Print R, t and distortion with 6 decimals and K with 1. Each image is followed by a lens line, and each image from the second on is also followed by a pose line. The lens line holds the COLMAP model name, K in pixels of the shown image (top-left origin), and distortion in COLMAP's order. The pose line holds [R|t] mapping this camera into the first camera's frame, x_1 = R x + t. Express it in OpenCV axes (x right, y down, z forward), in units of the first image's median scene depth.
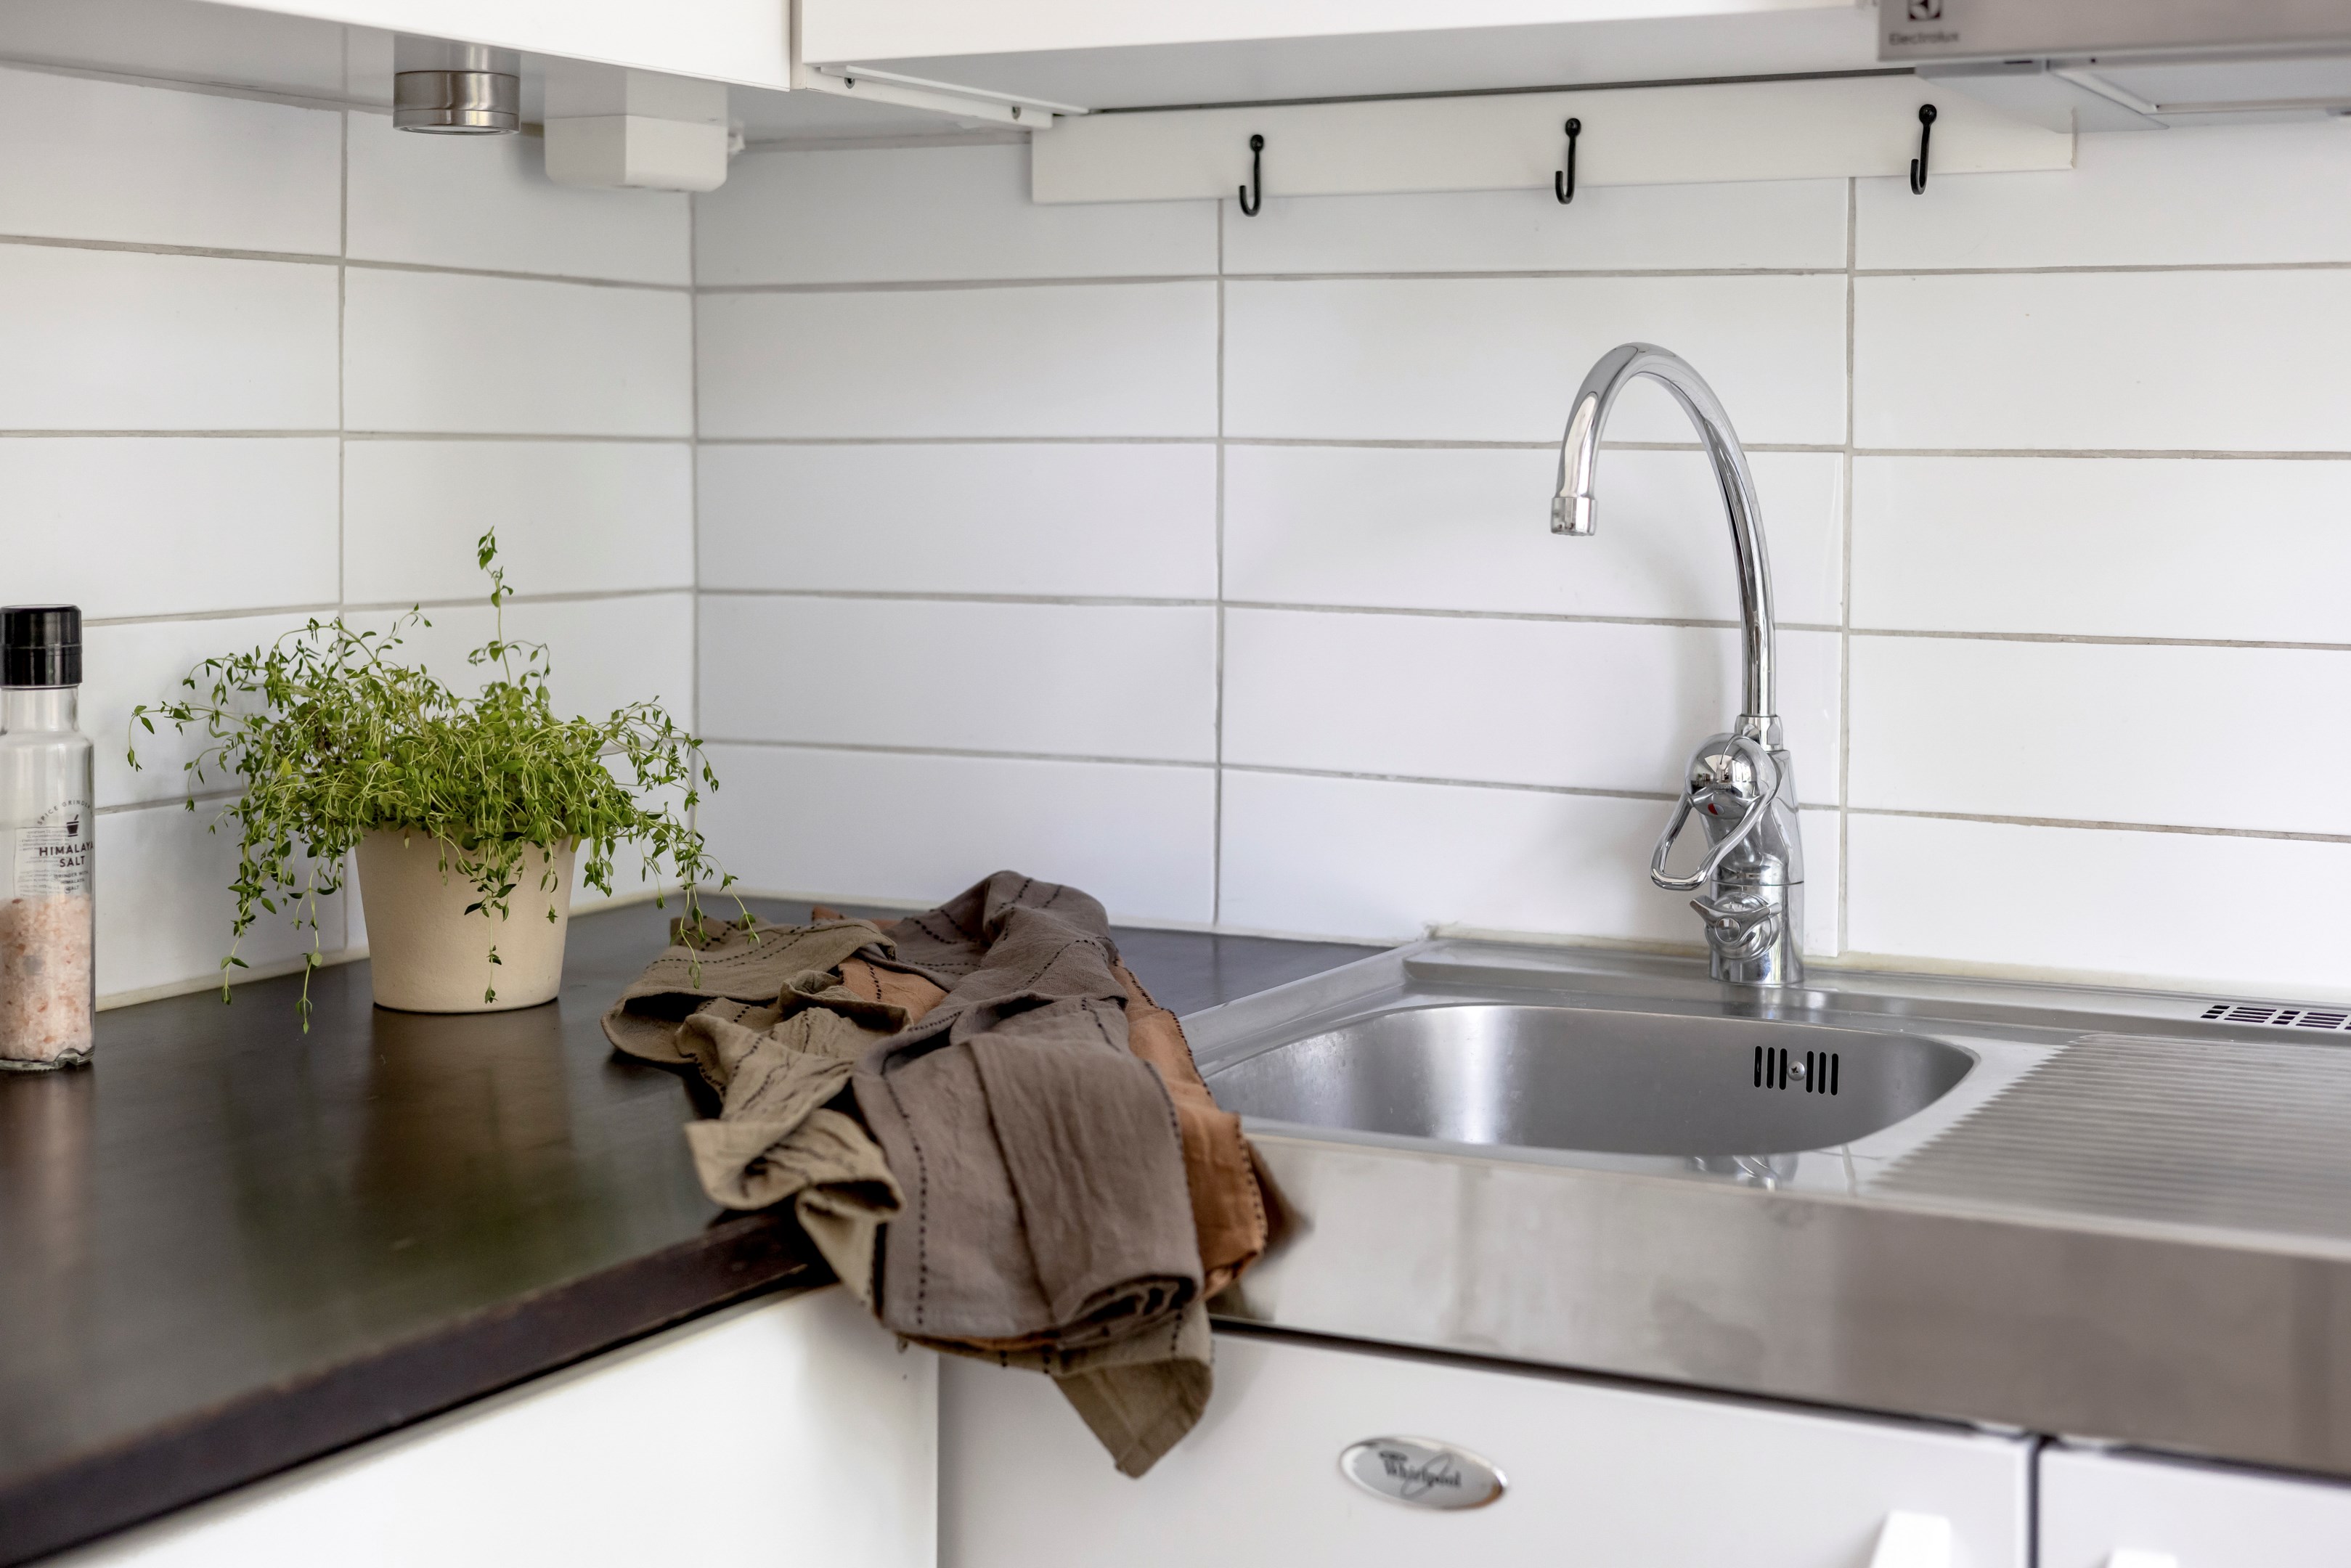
lens RADIAL K [[3410.5, 0, 1174.2], [0, 3410.5, 460.9], [0, 0, 1]] dist [0.018427, 0.035043]
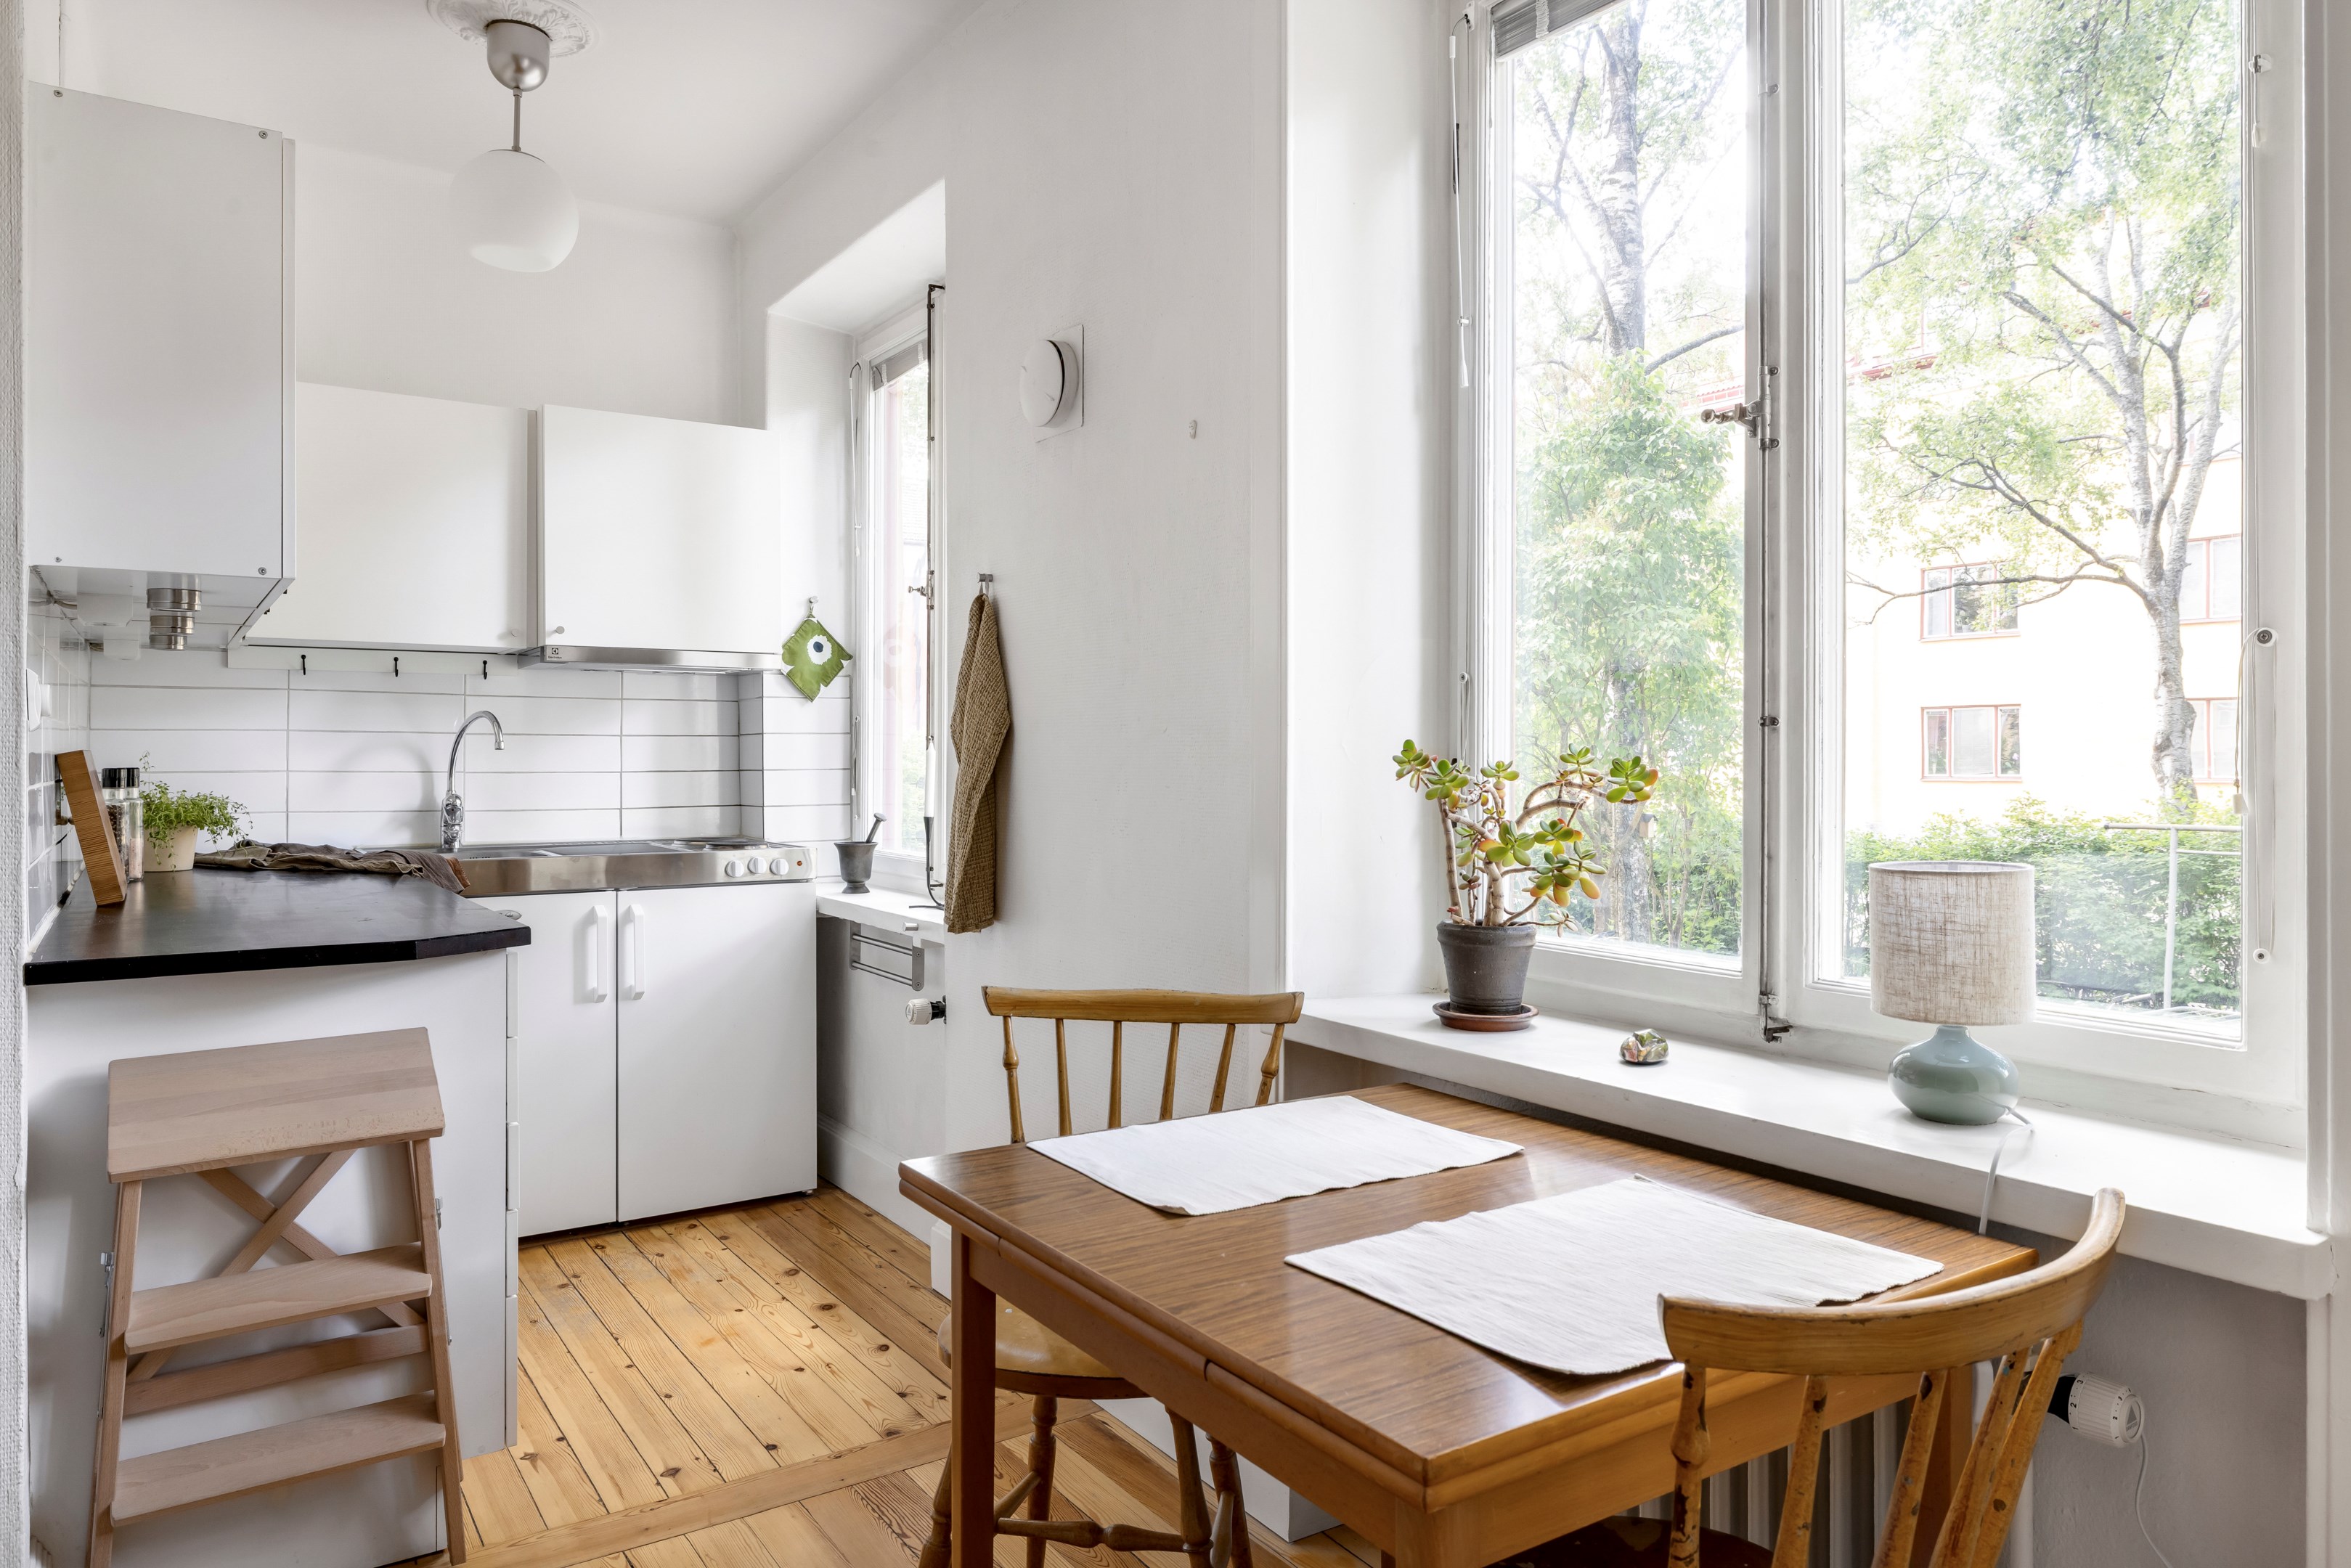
lens RADIAL K [[1509.5, 0, 1182.5], [0, 1509.5, 756.2], [0, 0, 1]] dist [-0.001863, 0.002067]
pose [[0.479861, -0.005334, 0.877328, -1.171733], [0.002655, 0.999986, 0.004628, 0.021249], [-0.877340, 0.000108, 0.479869, -0.864280]]
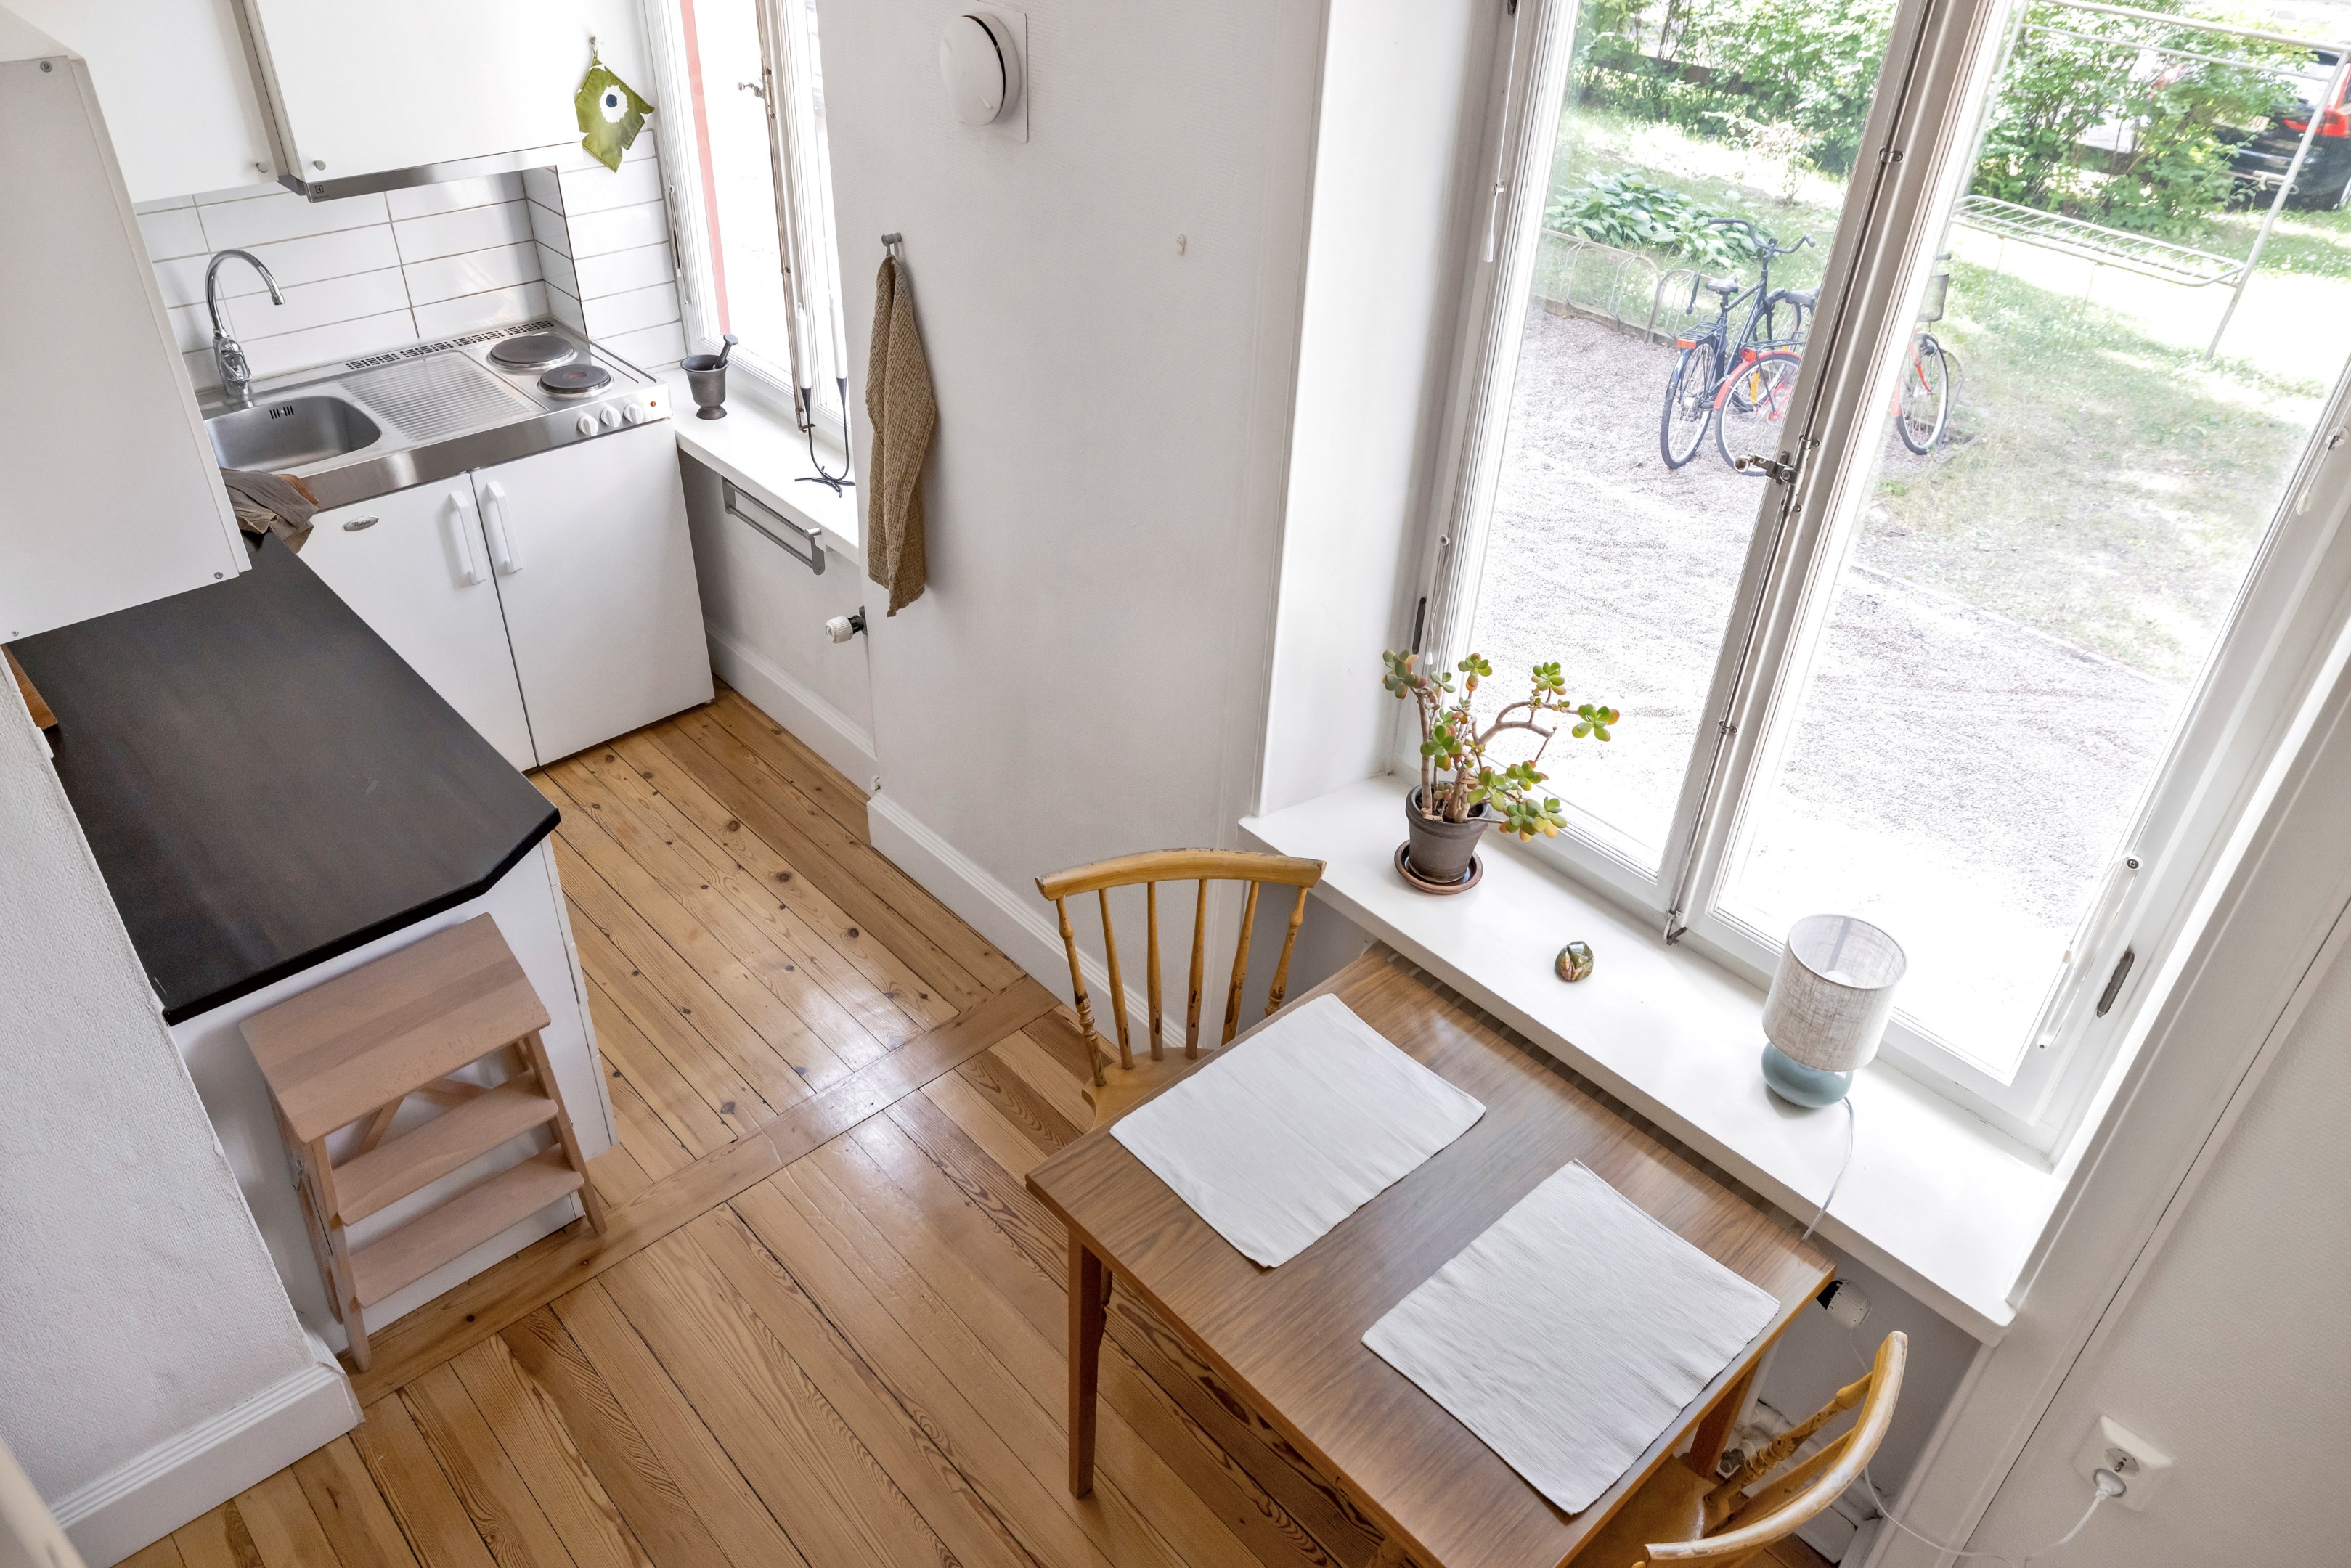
lens RADIAL K [[1607.5, 0, 1175.5], [0, 1607.5, 784.0], [0, 0, 1]] dist [-0.001775, 0.001264]
pose [[0.335291, -0.538136, 0.773298, -1.217849], [-0.036728, 0.812720, 0.581495, -0.639212], [-0.941398, -0.223372, 0.252733, -0.653693]]
